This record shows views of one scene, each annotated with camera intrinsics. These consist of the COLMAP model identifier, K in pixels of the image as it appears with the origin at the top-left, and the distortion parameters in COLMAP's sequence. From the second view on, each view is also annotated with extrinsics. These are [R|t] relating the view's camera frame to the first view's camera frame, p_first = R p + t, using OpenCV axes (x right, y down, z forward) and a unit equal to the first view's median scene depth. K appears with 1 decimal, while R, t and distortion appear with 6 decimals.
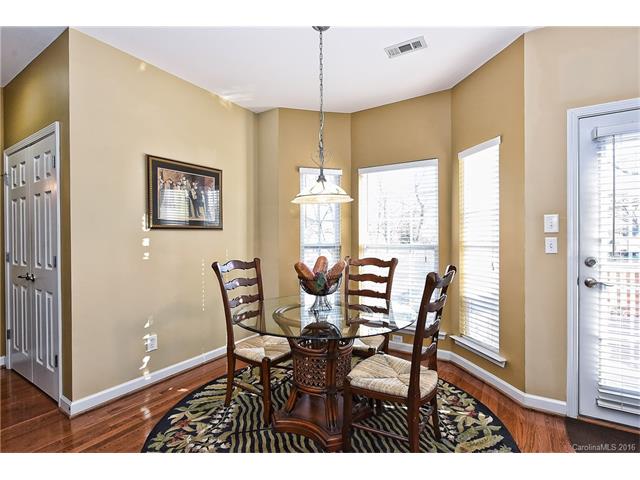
lens RADIAL K [[311.8, 0, 319.4], [0, 311.8, 239.5], [0, 0, 1]] dist [-0.001830, -0.000284]
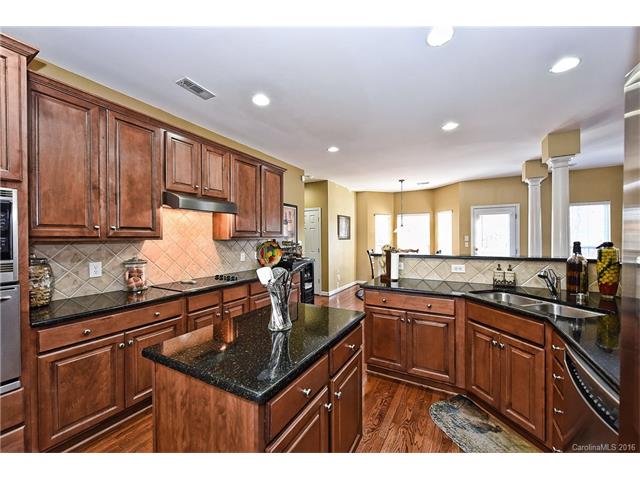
lens RADIAL K [[250.4, 0, 322.4], [0, 250.4, 241.7], [0, 0, 1]] dist [0.001829, -0.000984]
pose [[0.997770, -0.003441, 0.066651, -0.719987], [0.003130, 0.999984, 0.004773, -0.023490], [-0.066666, -0.004554, 0.997765, -1.156934]]
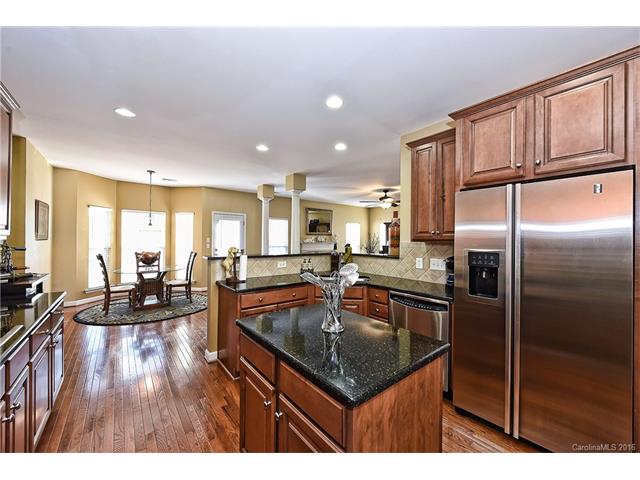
lens RADIAL K [[250.4, 0, 322.4], [0, 250.4, 238.9], [0, 0, 1]] dist [0.001829, -0.000984]
pose [[0.308458, 0.009530, 0.951190, -1.176057], [-0.001691, 0.999954, -0.009470, -0.028254], [-0.951236, 0.001312, 0.308460, -0.855776]]
